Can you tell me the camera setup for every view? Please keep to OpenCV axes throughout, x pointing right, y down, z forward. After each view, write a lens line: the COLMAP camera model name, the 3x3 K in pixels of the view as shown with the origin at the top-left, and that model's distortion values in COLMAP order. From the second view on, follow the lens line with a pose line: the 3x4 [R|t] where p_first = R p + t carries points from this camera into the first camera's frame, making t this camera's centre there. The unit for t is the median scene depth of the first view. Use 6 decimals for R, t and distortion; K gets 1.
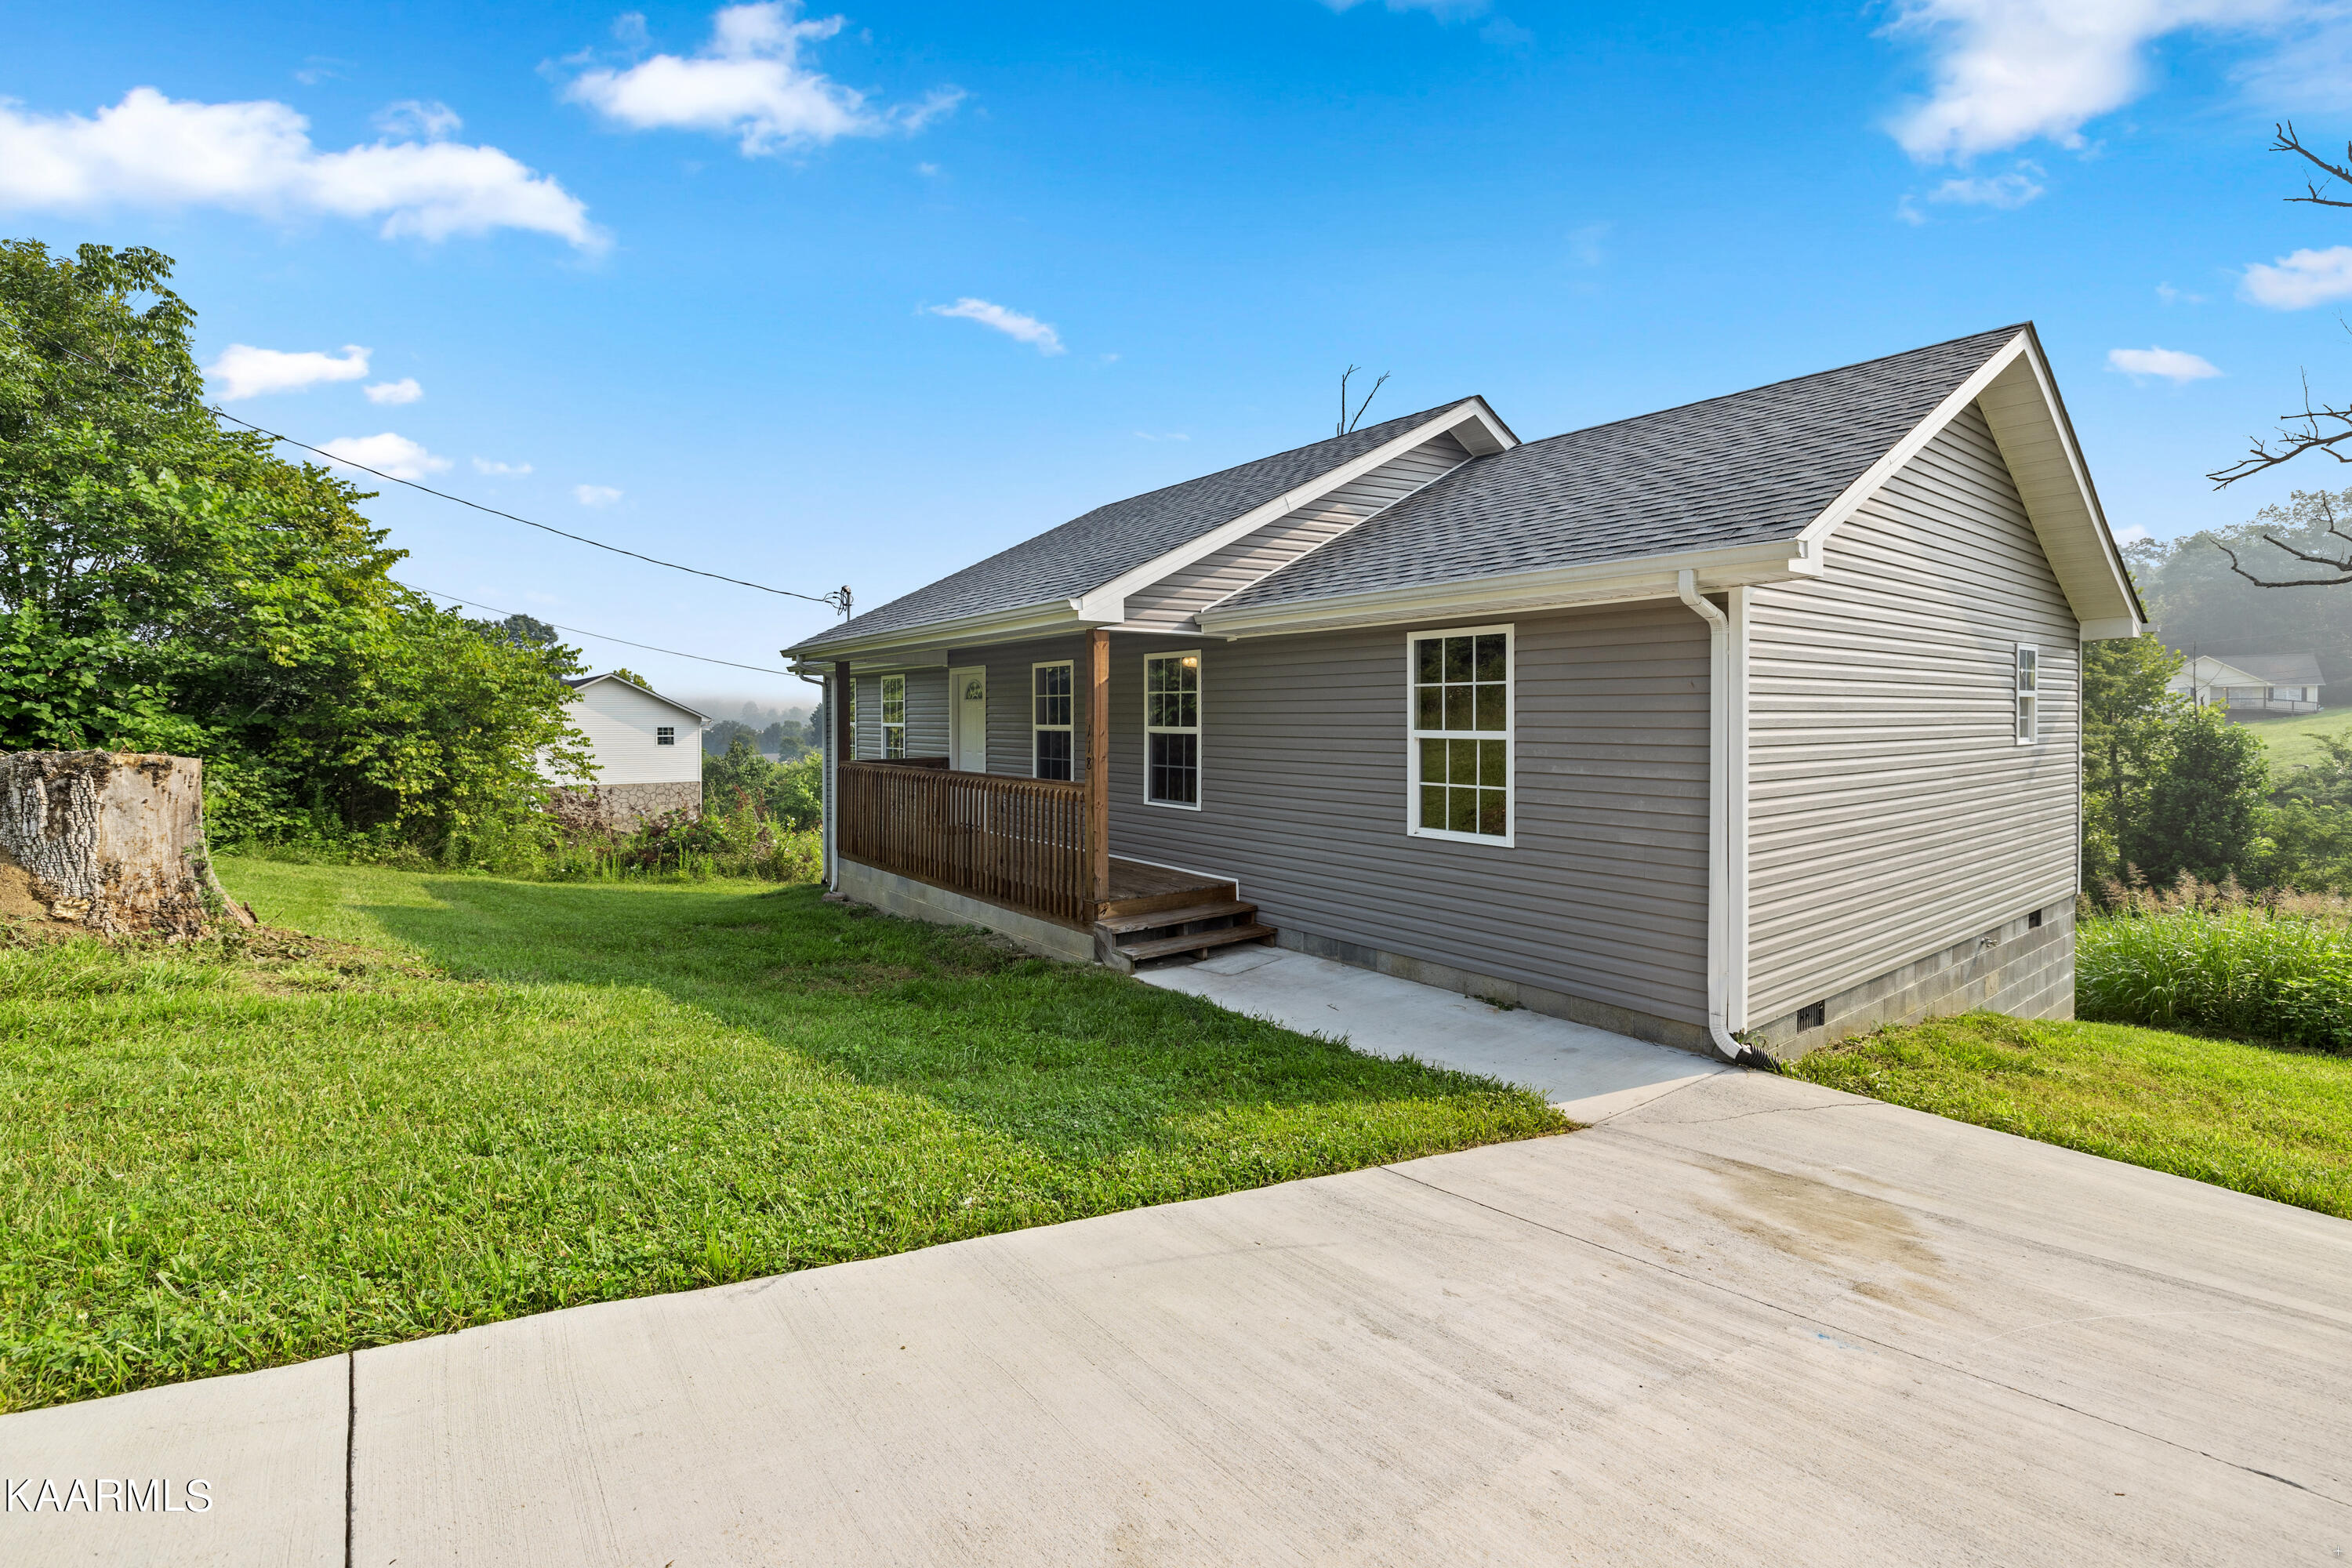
lens RADIAL K [[997.9, 0, 1185.6], [0, 997.9, 744.1], [0, 0, 1]] dist [-0.002980, 0.000411]
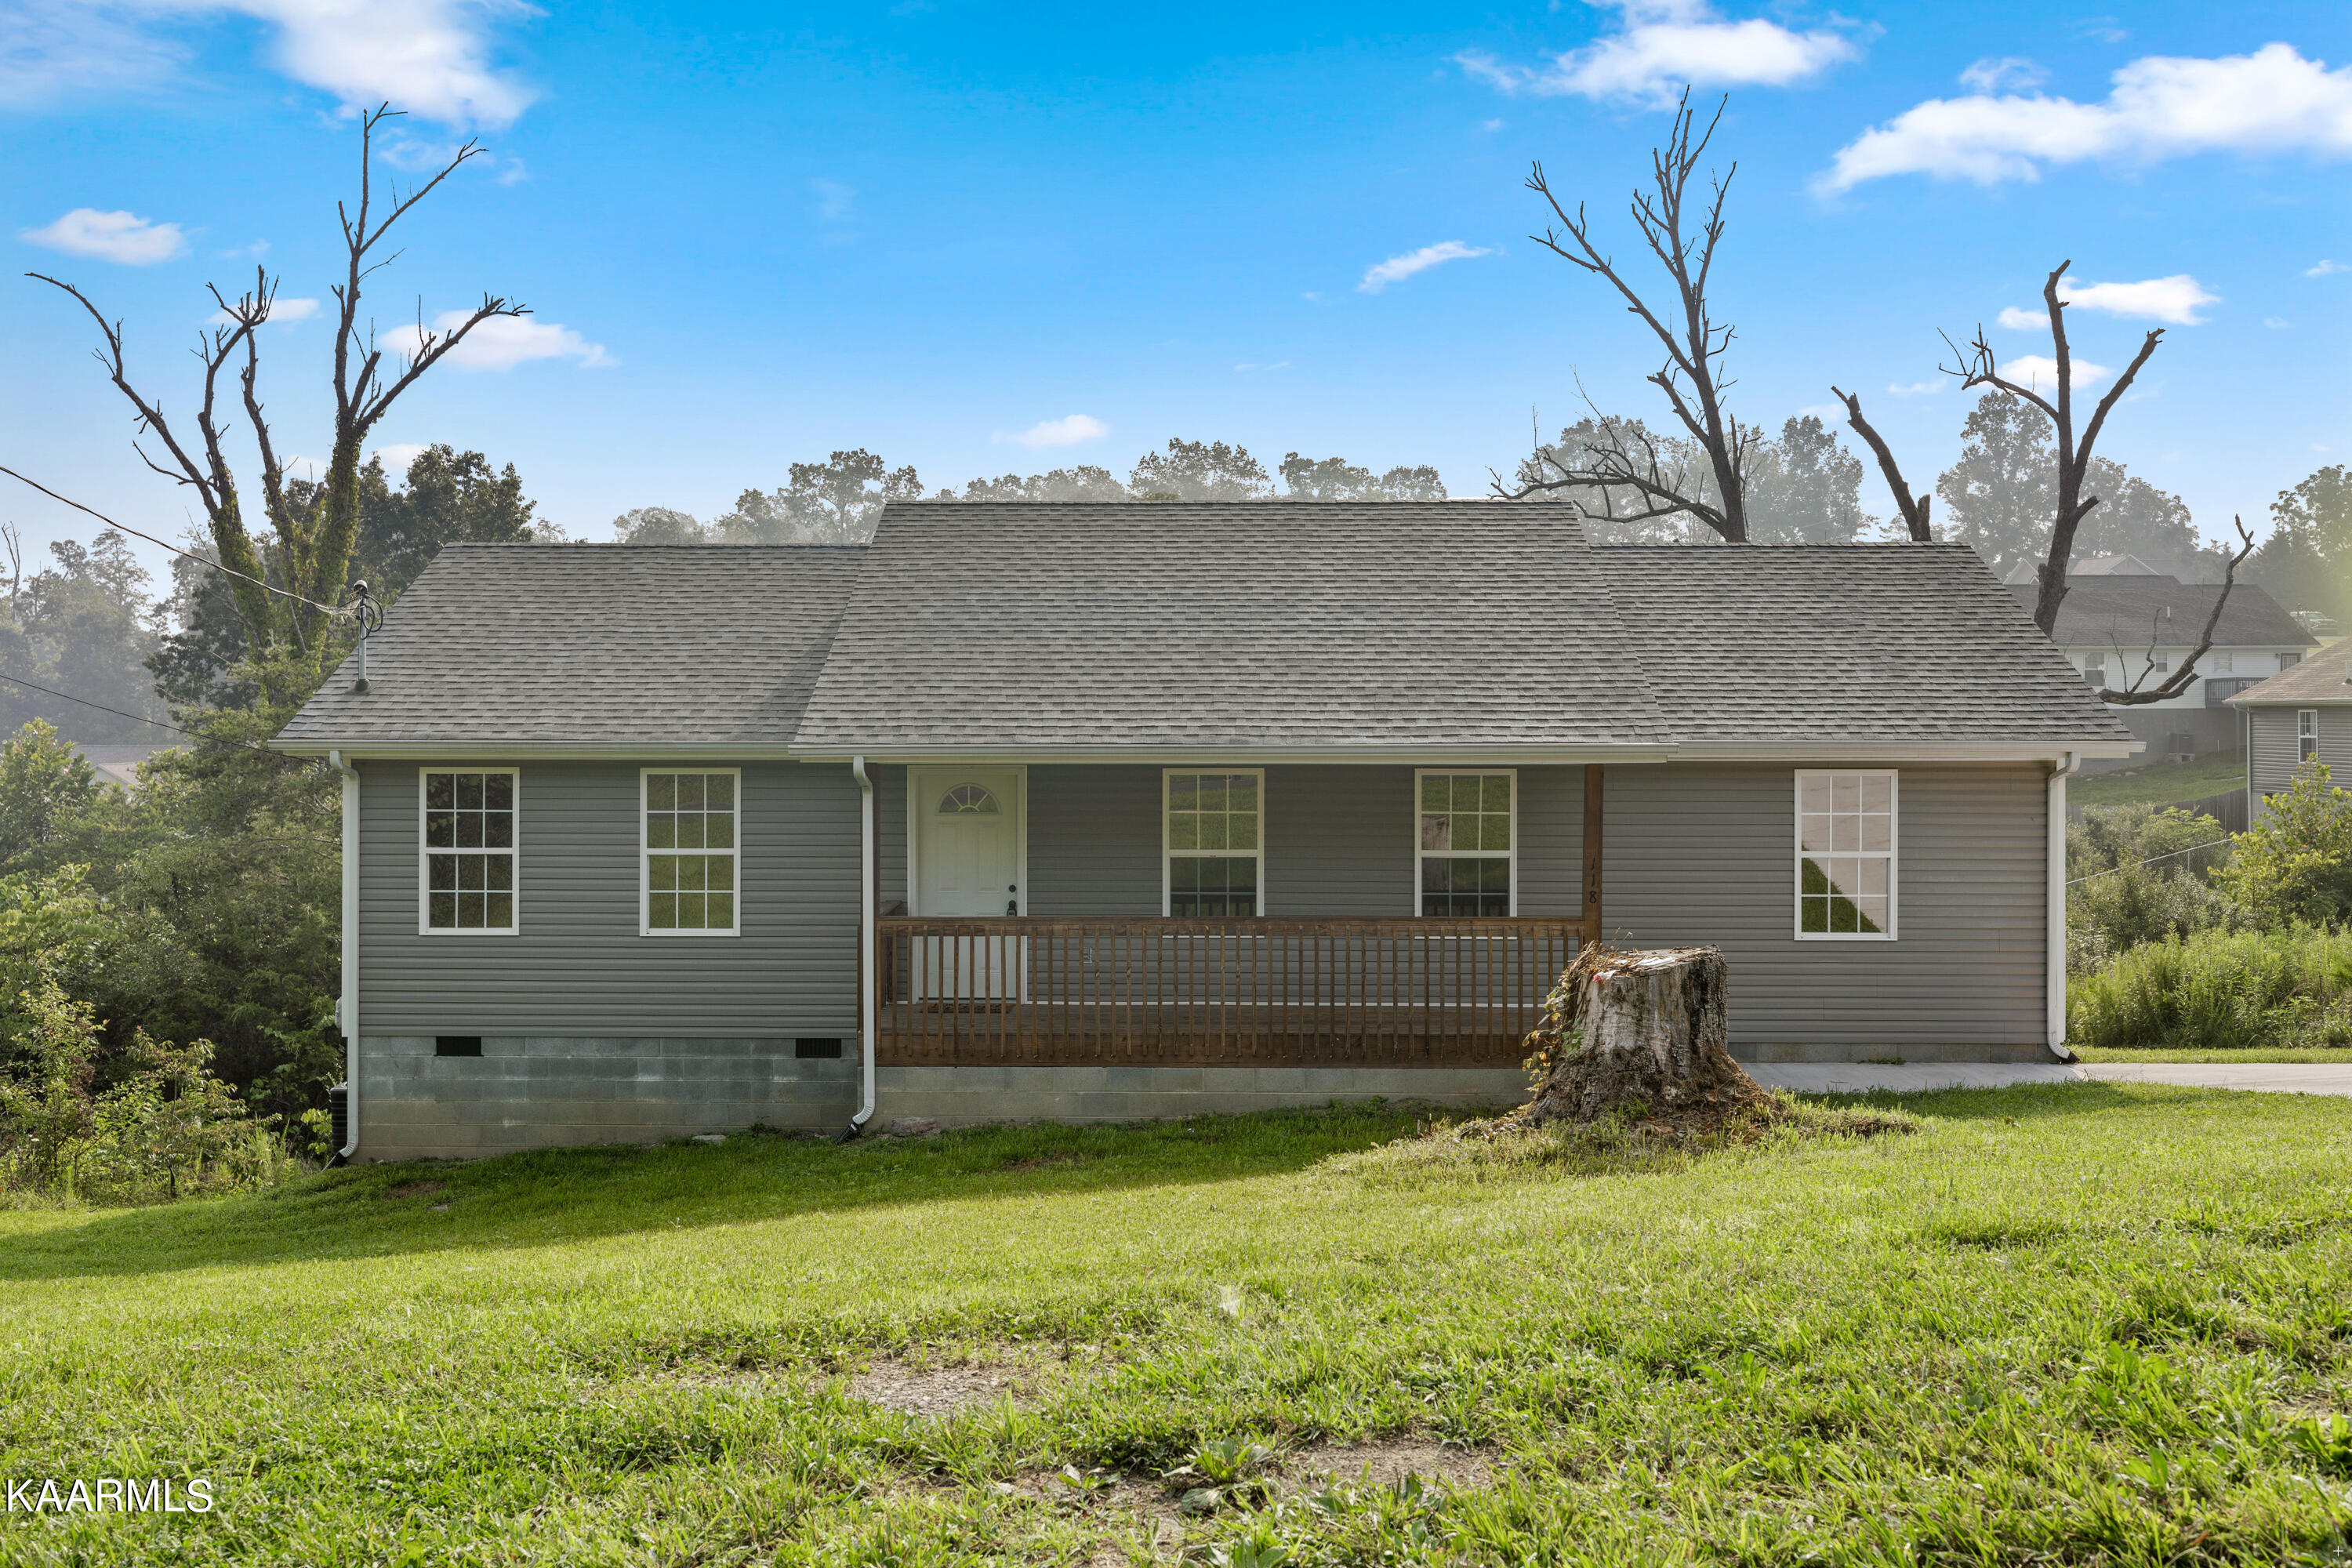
lens RADIAL K [[2051.4, 0, 1165.7], [0, 2051.4, 763.9], [0, 0, 1]] dist [0.003957, 0.012152]
pose [[0.631138, -0.015187, 0.775522, -1.942018], [0.018462, 0.999819, 0.004555, -0.130087], [-0.775451, 0.011443, 0.631304, 0.032793]]
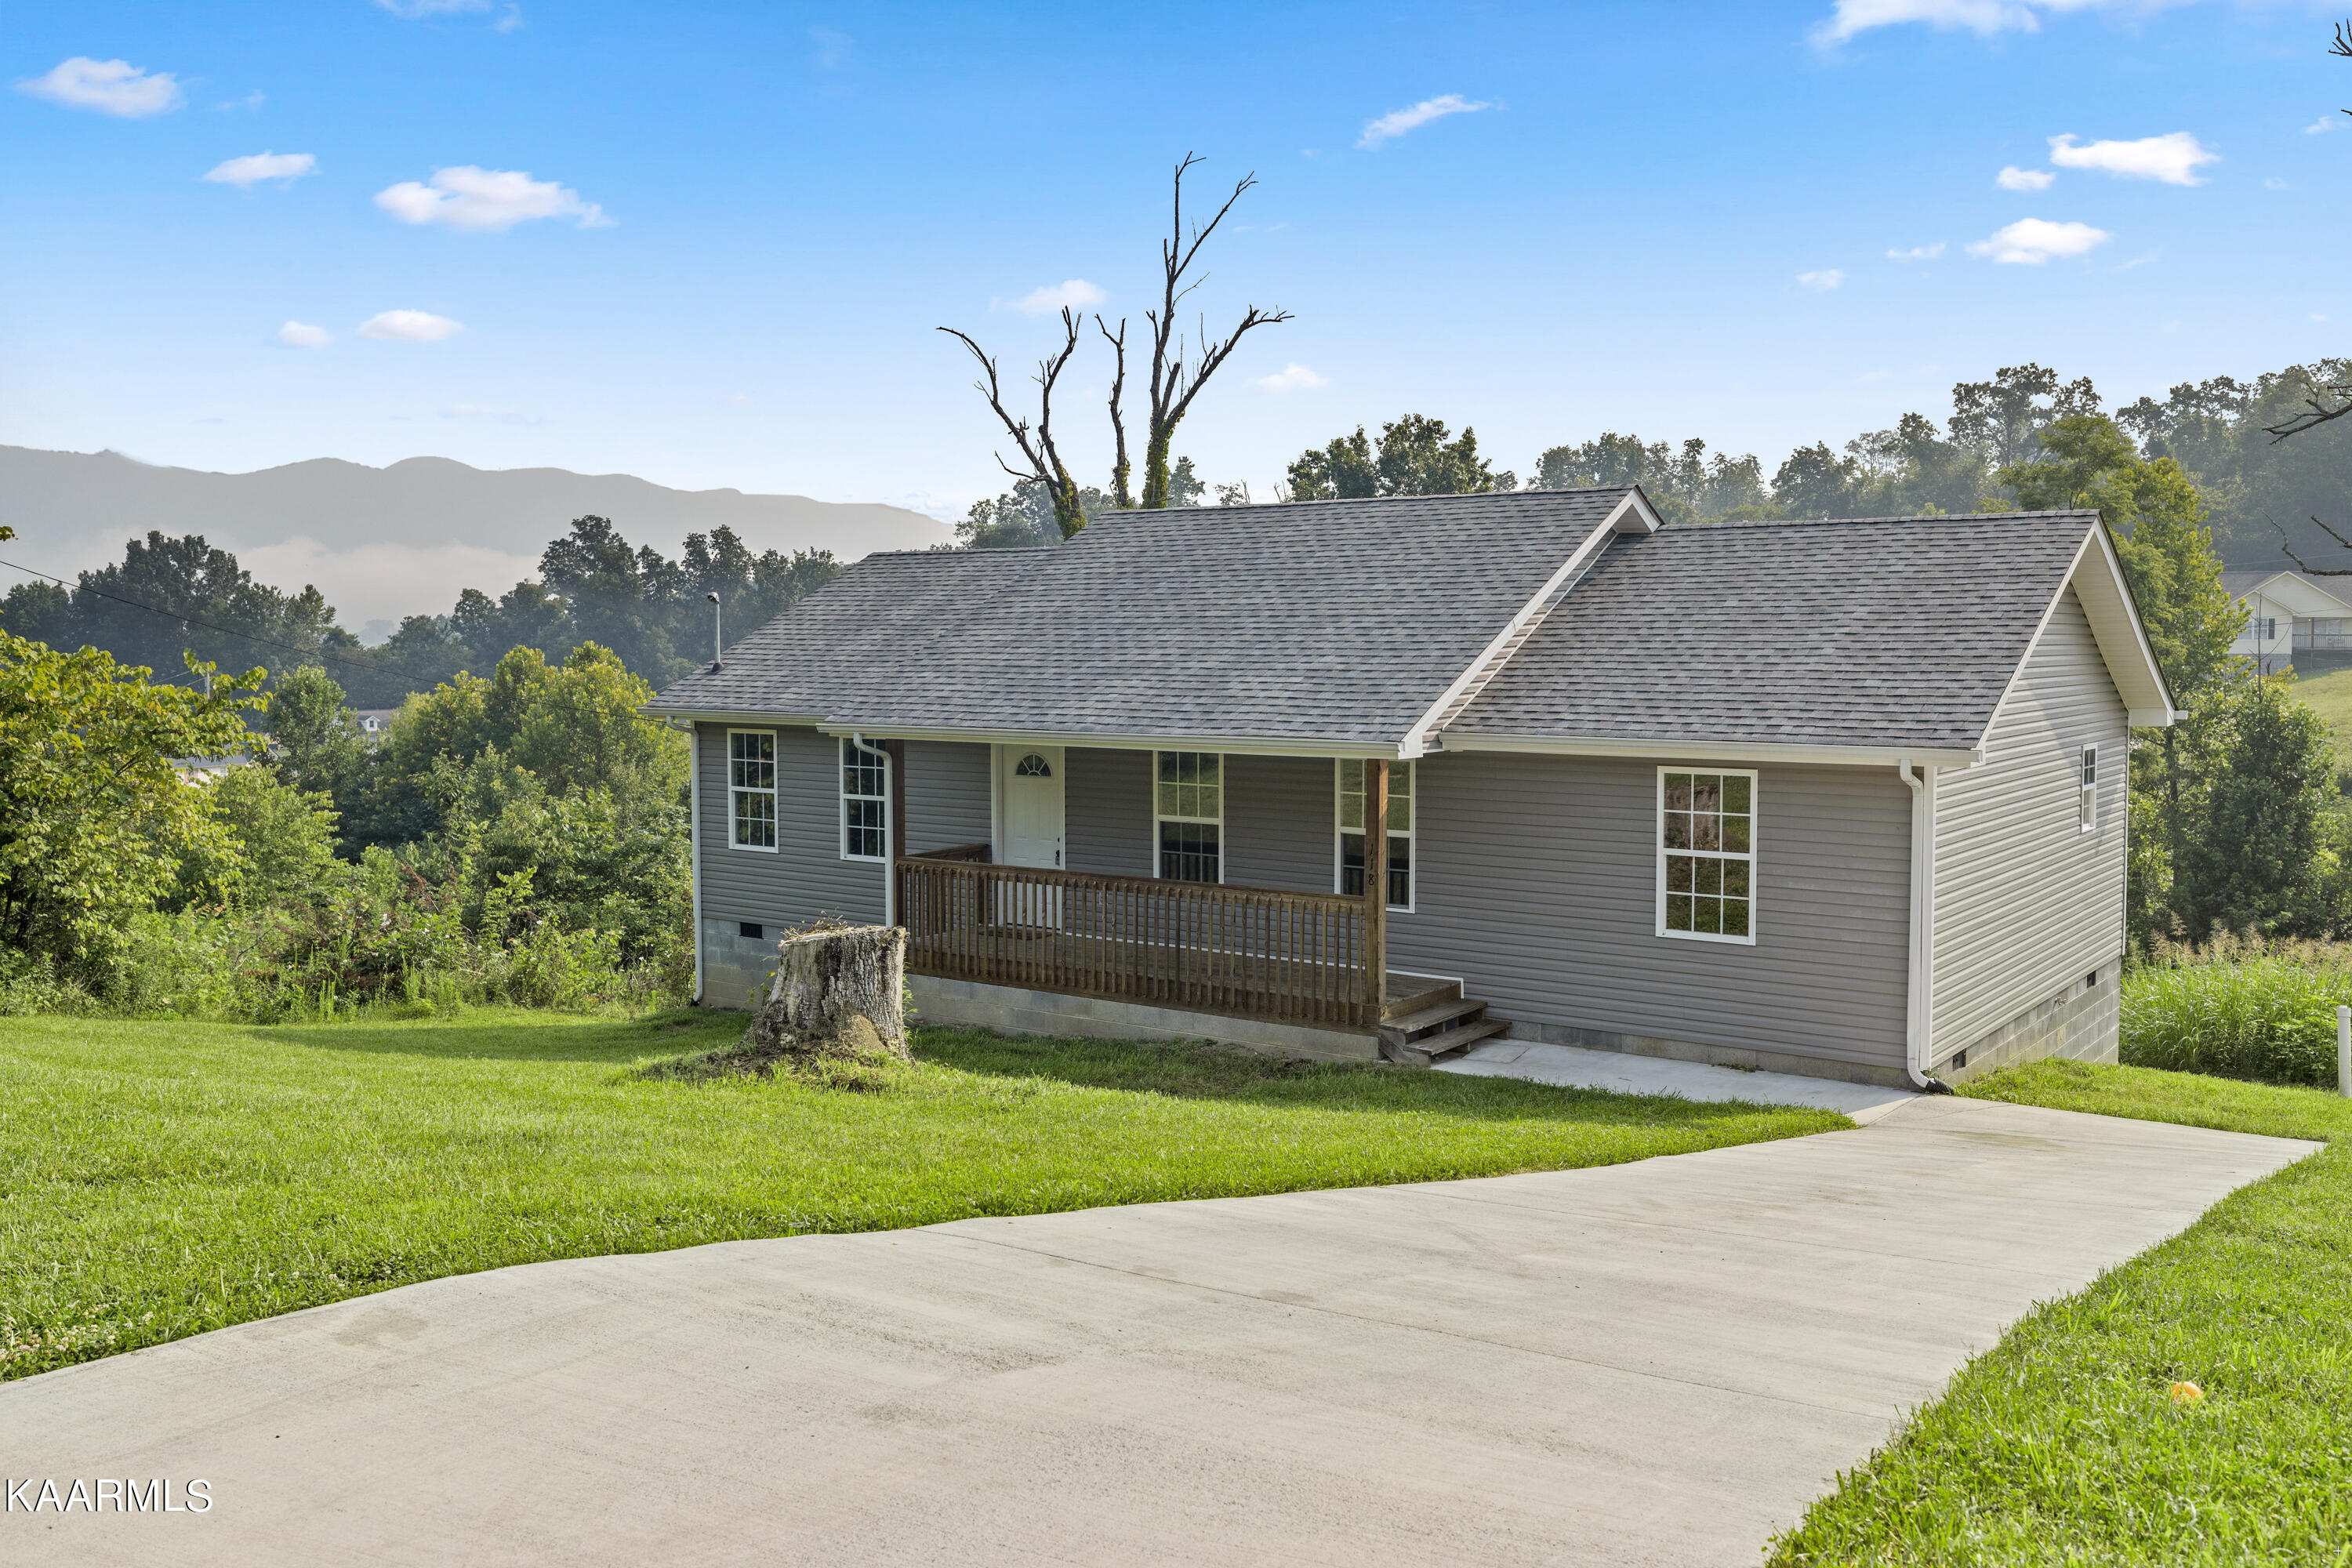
lens RADIAL K [[1964.5, 0, 1191.9], [0, 1964.5, 785.0], [0, 0, 1]] dist [-0.005195, 0.006673]
pose [[0.959636, -0.020239, 0.280517, -0.871044], [0.006414, 0.998723, 0.050117, -0.189826], [-0.281173, -0.046294, 0.958540, -0.978167]]
